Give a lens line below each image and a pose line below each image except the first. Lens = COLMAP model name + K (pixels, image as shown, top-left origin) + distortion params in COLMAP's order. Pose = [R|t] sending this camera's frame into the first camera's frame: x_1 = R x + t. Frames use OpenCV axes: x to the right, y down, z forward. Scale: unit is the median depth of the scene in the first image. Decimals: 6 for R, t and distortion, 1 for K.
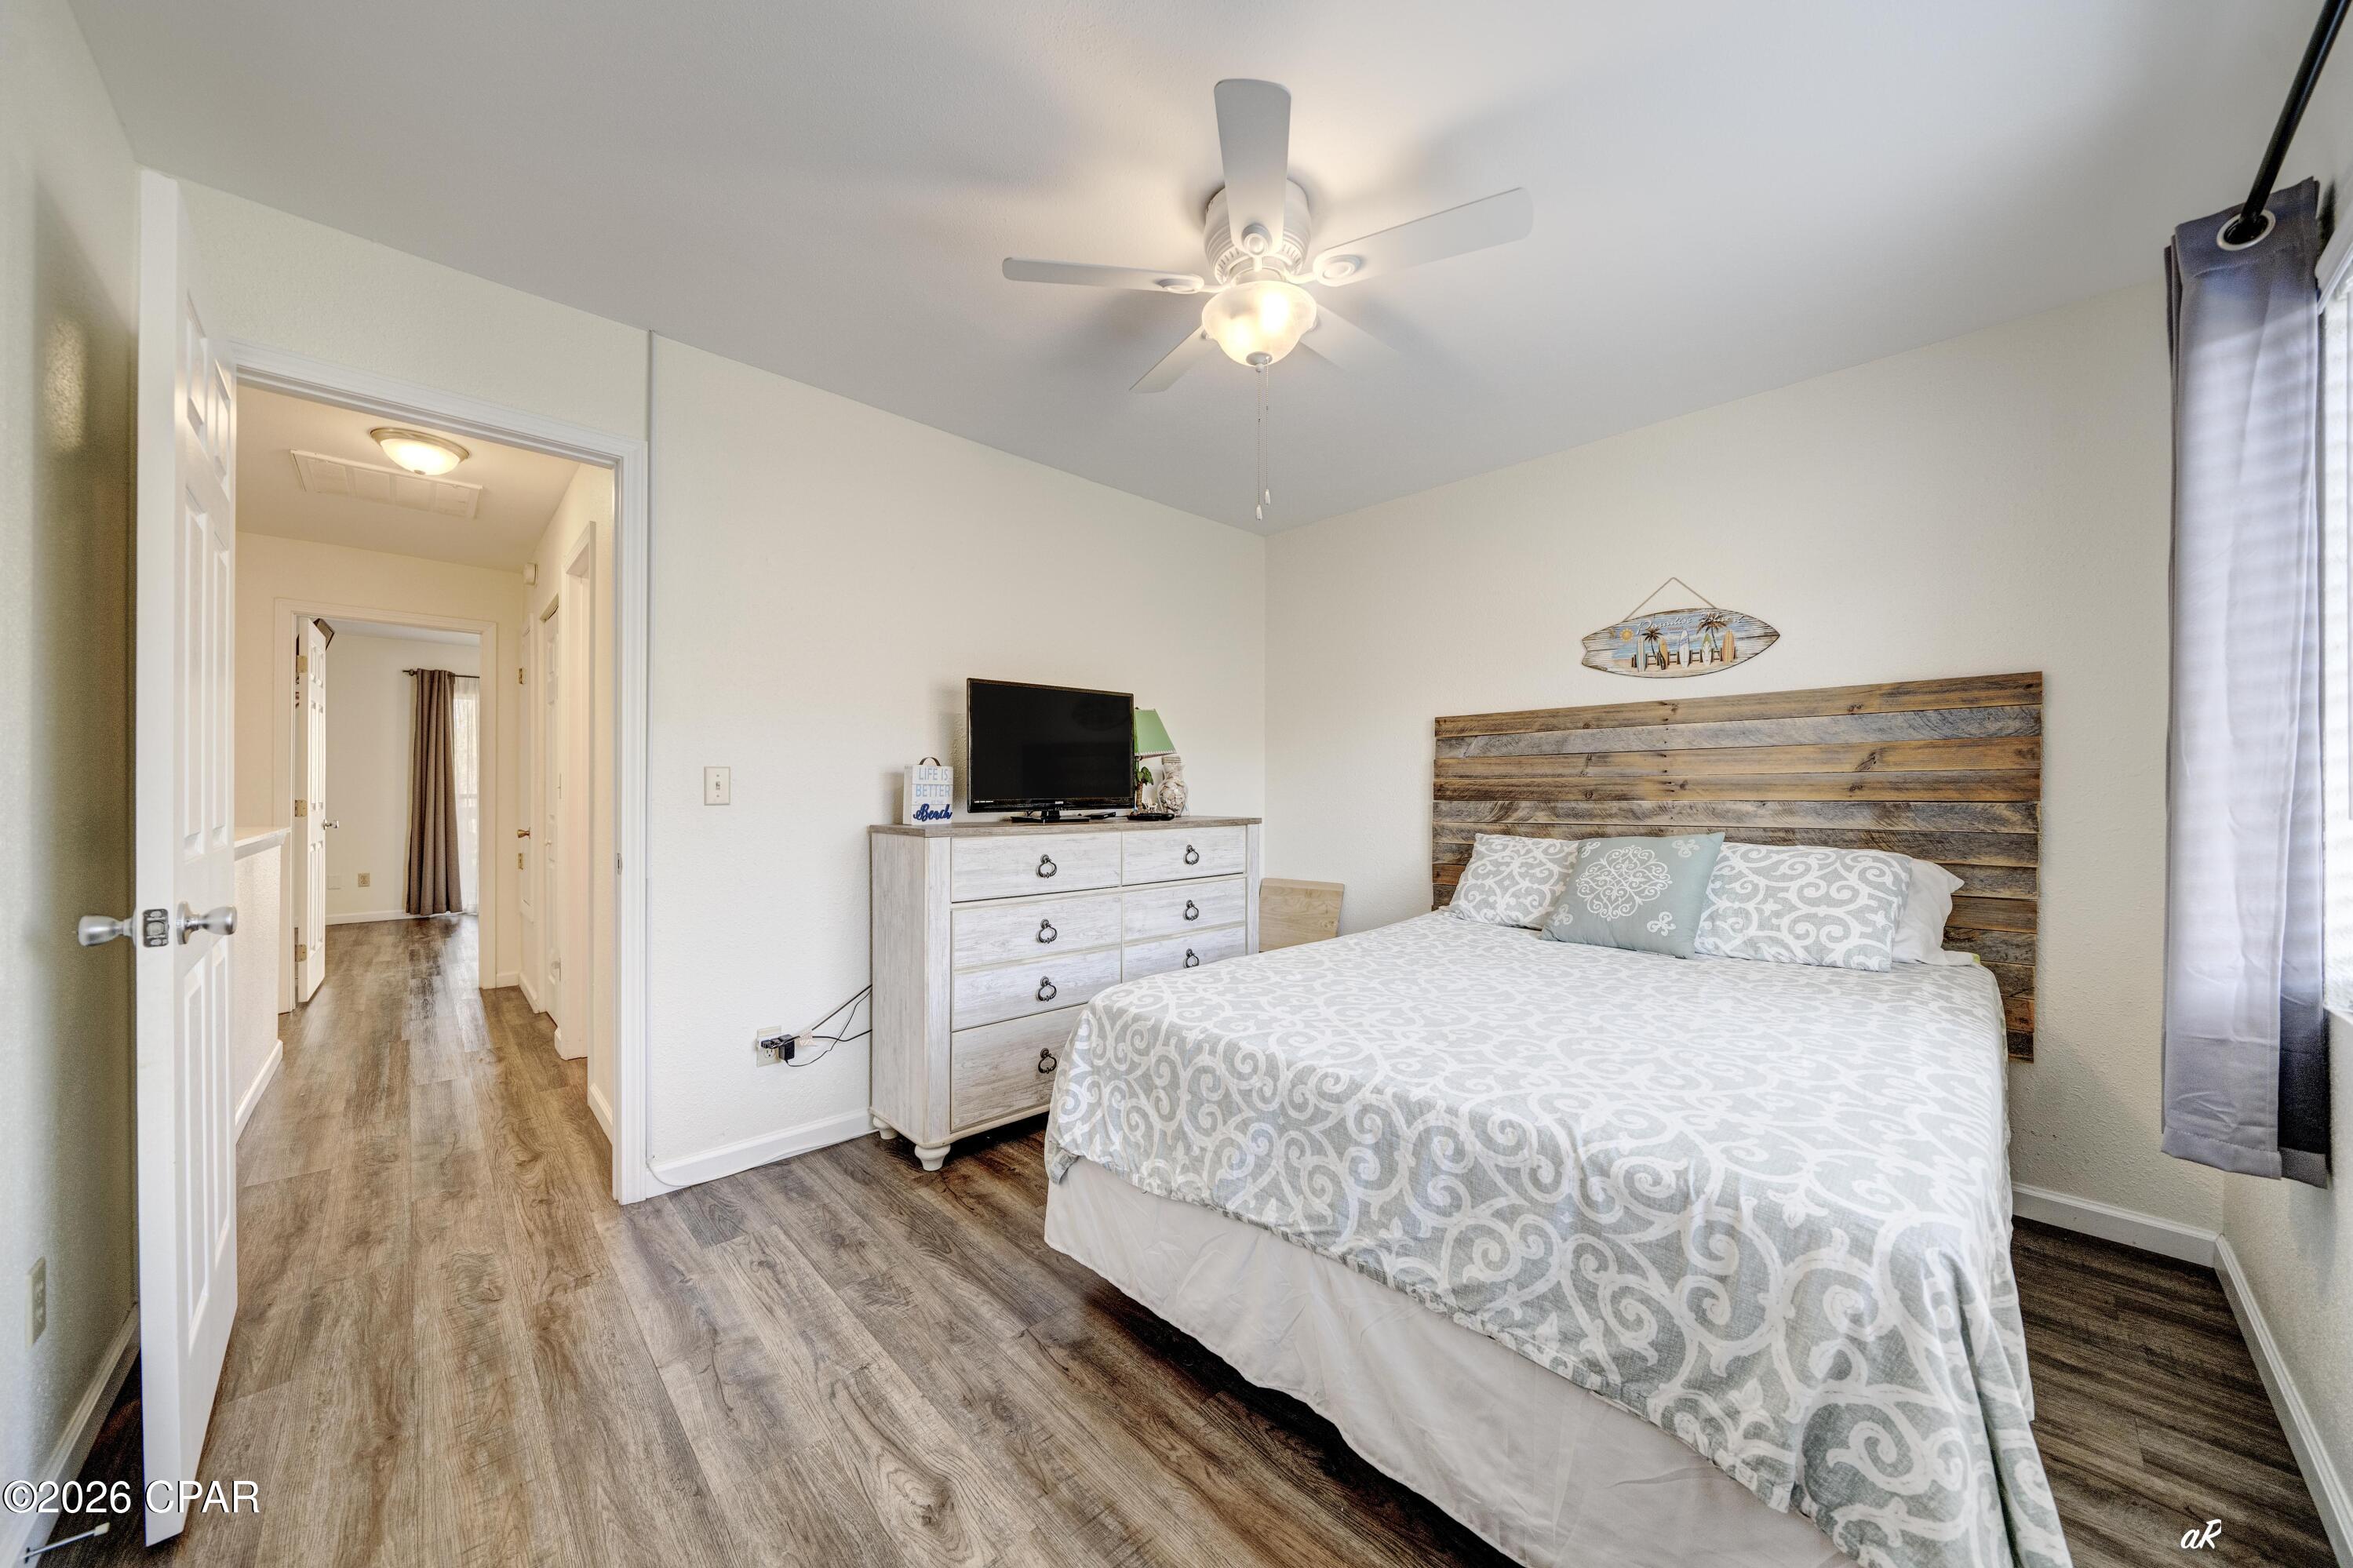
lens RADIAL K [[816.6, 0, 1160.3], [0, 816.6, 795.4], [0, 0, 1]] dist [-0.007944, -0.000091]
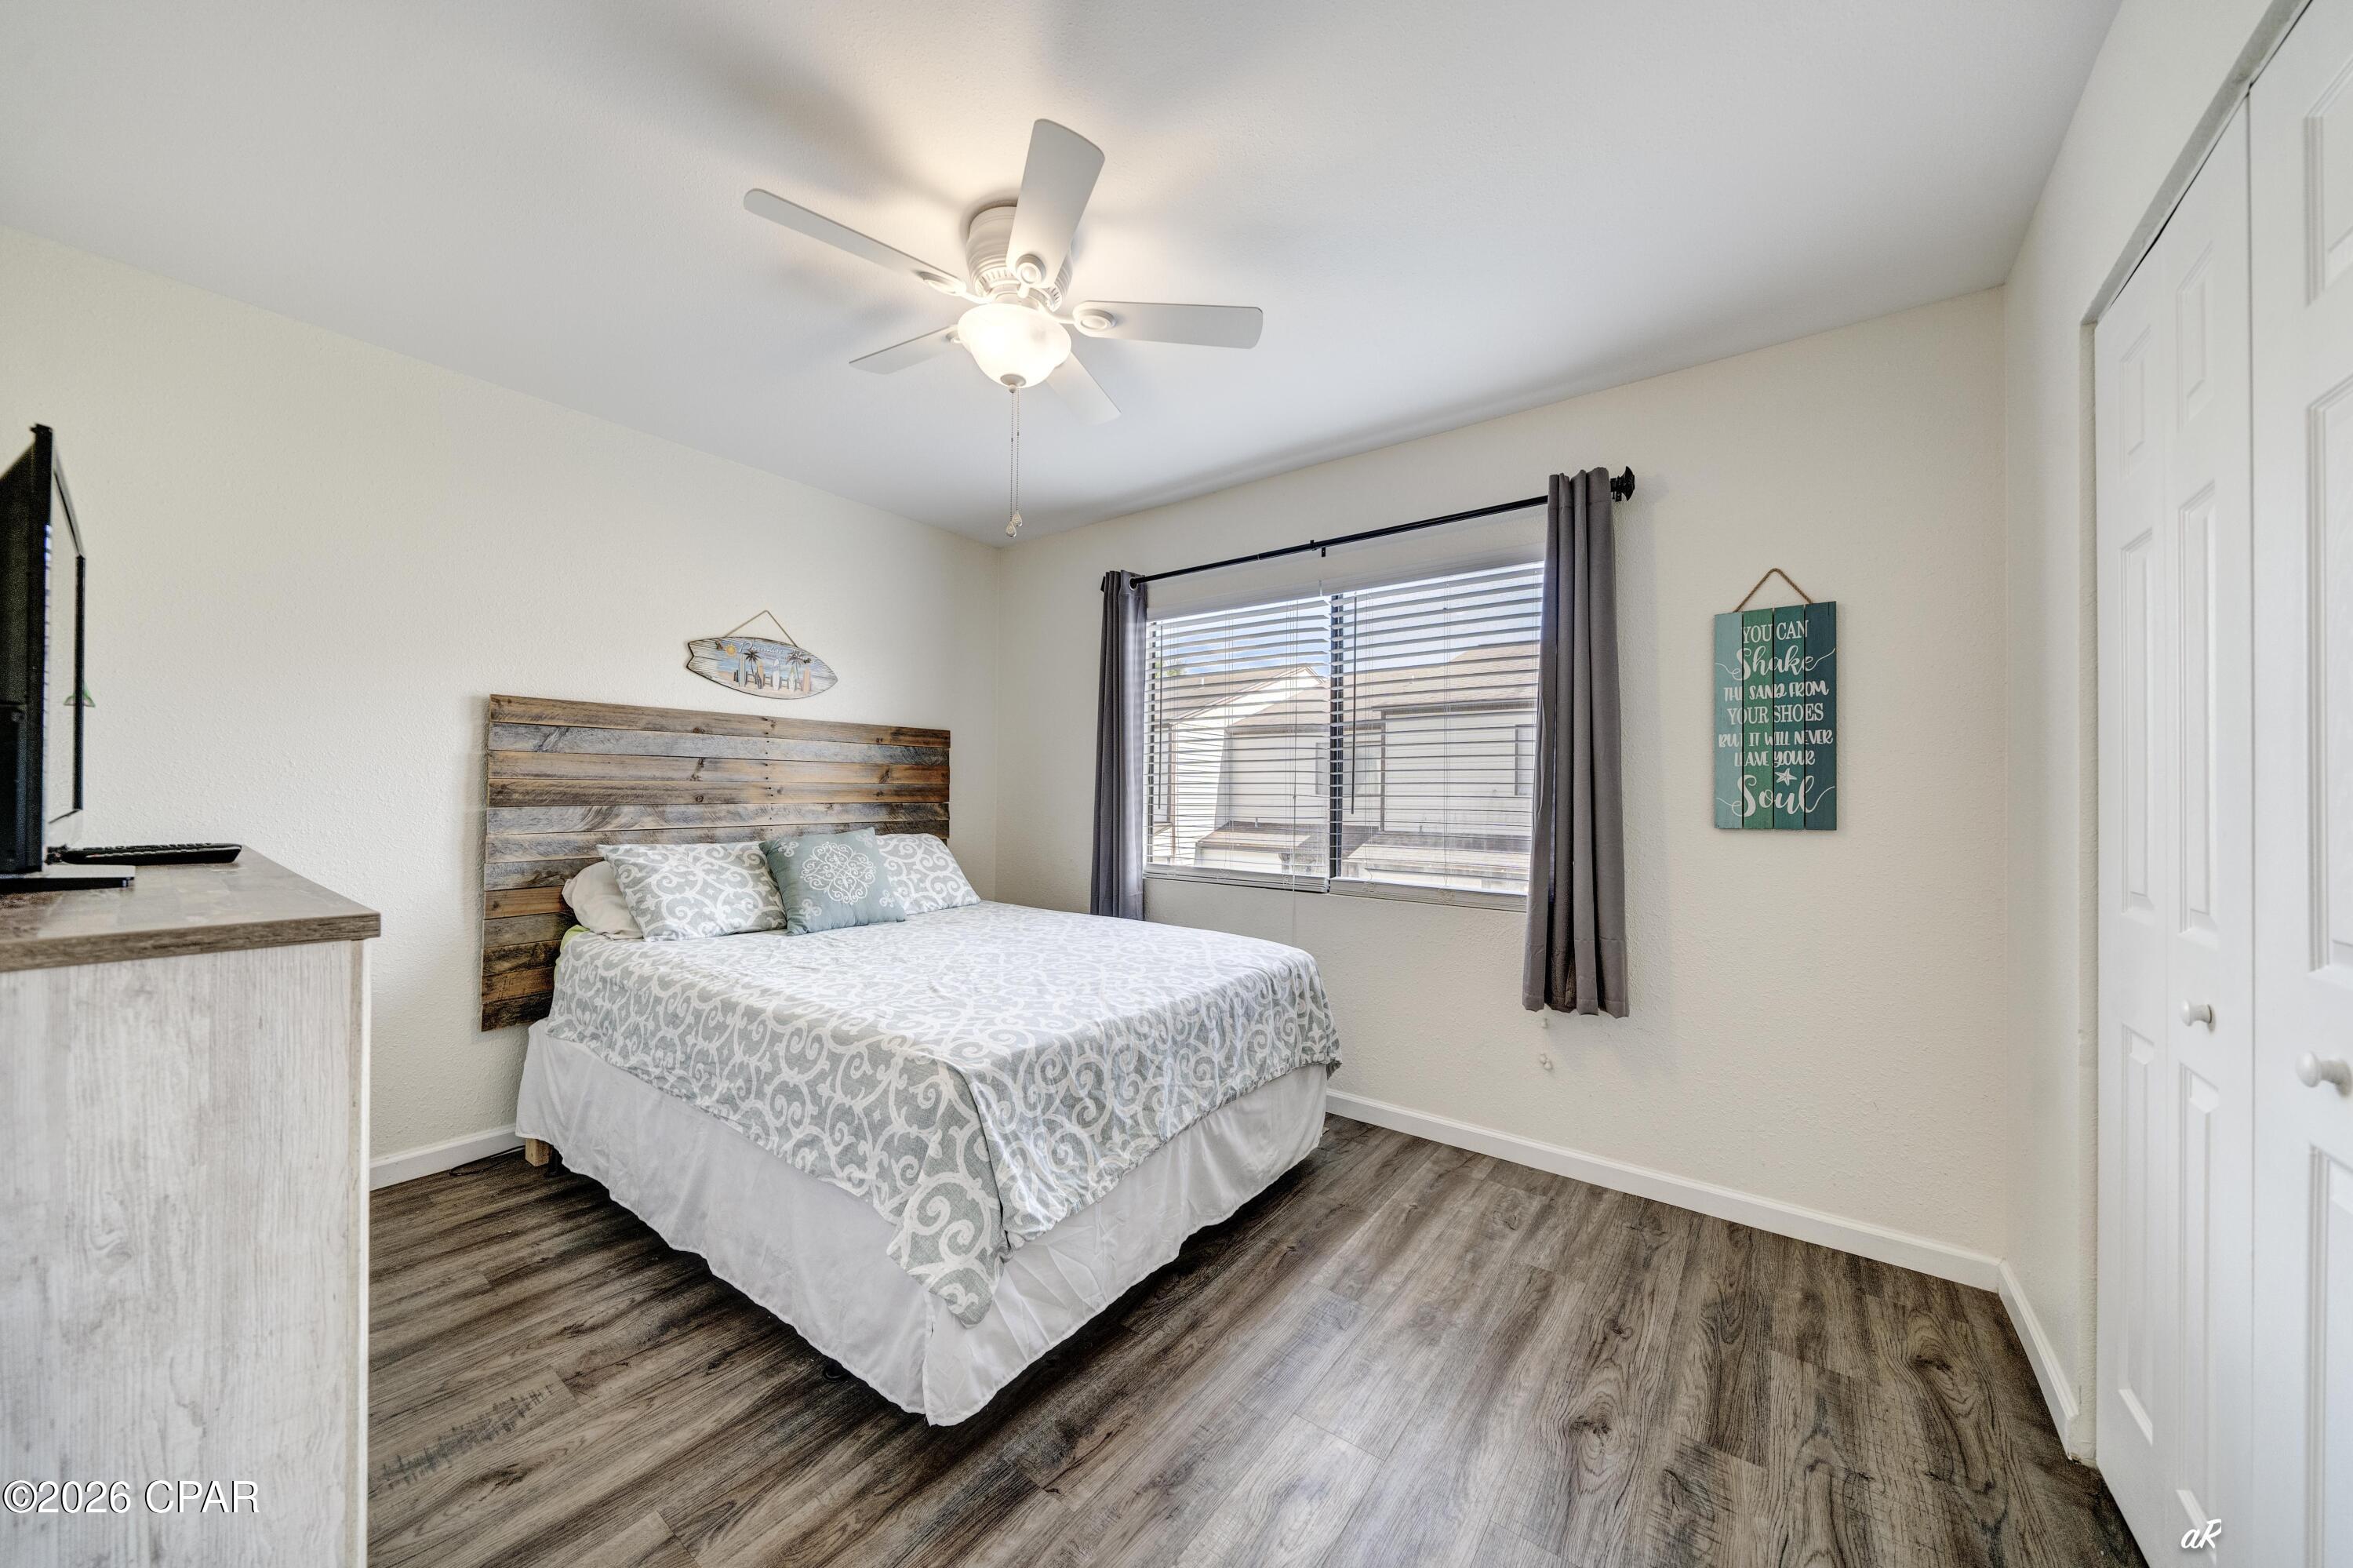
lens RADIAL K [[816.7, 0, 1153.9], [0, 816.7, 795.2], [0, 0, 1]] dist [-0.007944, -0.000091]
pose [[-0.165410, -0.002484, 0.986222, -0.623276], [-0.005000, 0.999986, 0.001680, -0.010595], [-0.986212, -0.004653, -0.165420, 0.670672]]
